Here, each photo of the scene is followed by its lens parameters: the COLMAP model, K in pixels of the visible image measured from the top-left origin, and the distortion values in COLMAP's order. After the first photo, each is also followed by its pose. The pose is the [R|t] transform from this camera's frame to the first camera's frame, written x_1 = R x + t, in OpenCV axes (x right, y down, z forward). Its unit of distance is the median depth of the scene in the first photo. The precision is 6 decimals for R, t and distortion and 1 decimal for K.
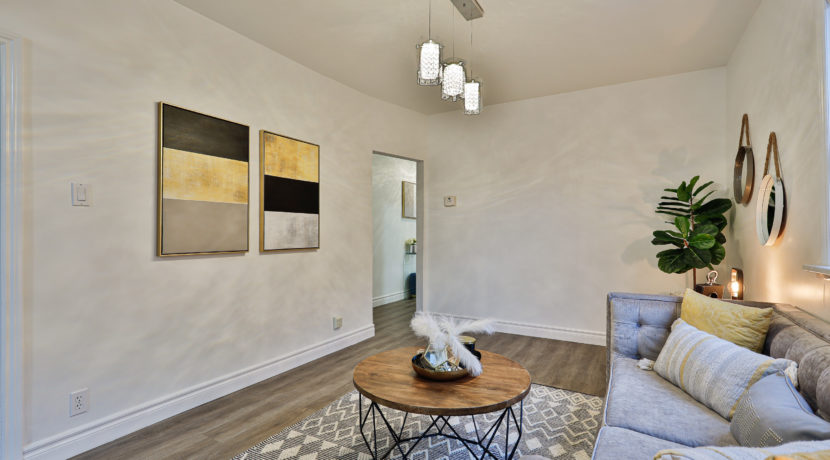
lens RADIAL K [[400.8, 0, 411.4], [0, 400.8, 228.4], [0, 0, 1]] dist [-0.004149, 0.001205]
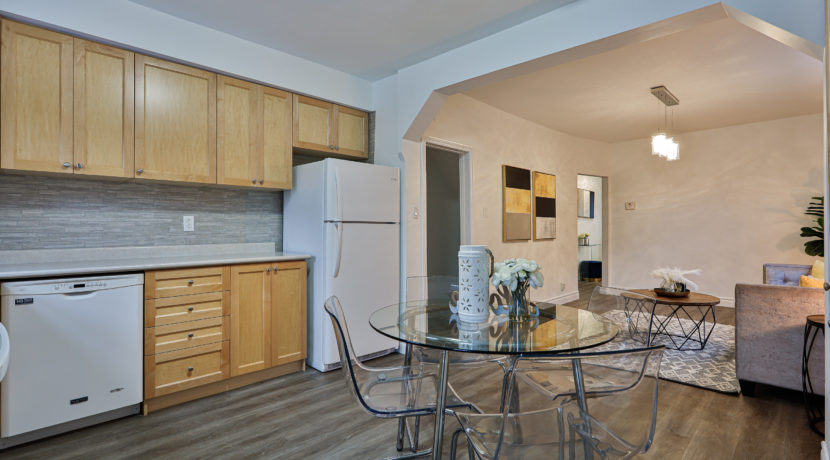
lens RADIAL K [[413.9, 0, 418.9], [0, 413.9, 226.1], [0, 0, 1]] dist [0.004854, -0.000981]
pose [[0.970404, -0.004444, -0.241448, -0.401129], [0.005461, 0.999979, 0.003543, -0.011706], [0.241427, -0.004757, 0.970407, -0.845750]]
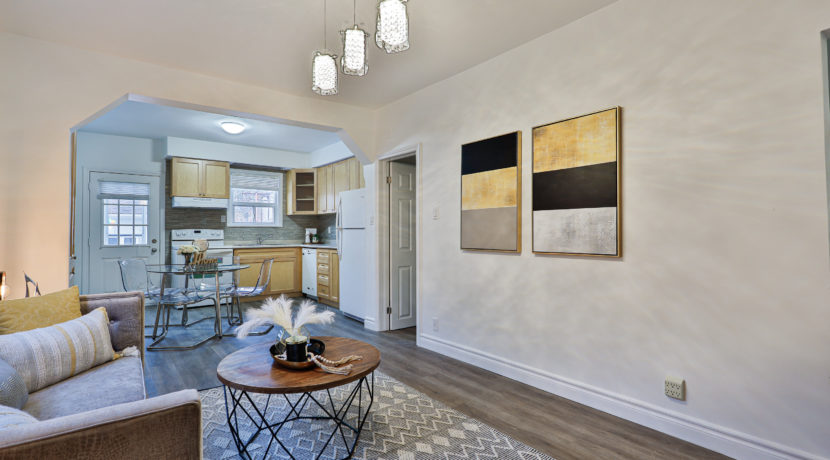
lens RADIAL K [[400.8, 0, 414.2], [0, 400.8, 232.2], [0, 0, 1]] dist [-0.004149, 0.001205]
pose [[-0.391246, -0.003639, -0.920279, 0.590586], [0.008558, 0.999935, -0.007593, 0.011671], [0.920246, -0.010847, -0.391189, 1.043835]]
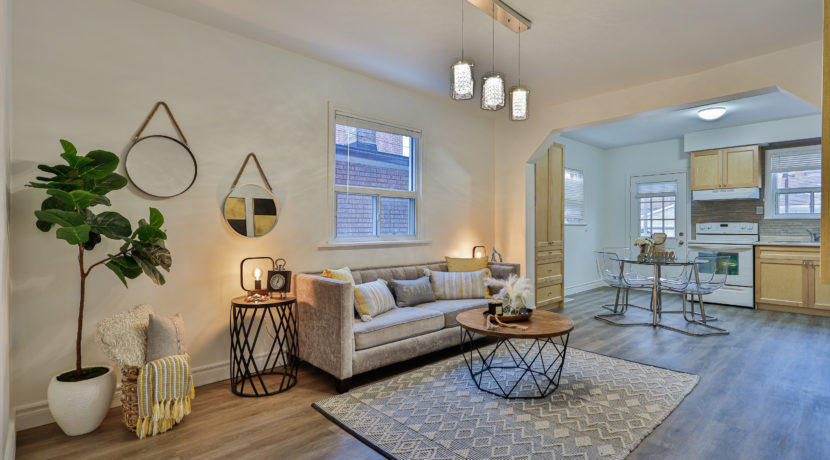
lens RADIAL K [[400.8, 0, 404.1], [0, 400.8, 229.1], [0, 0, 1]] dist [-0.004149, 0.001205]
pose [[-0.947330, -0.009046, 0.320131, -0.011657], [-0.007618, 0.999955, 0.005716, 0.003037], [-0.320169, 0.002976, -0.947356, 1.563069]]
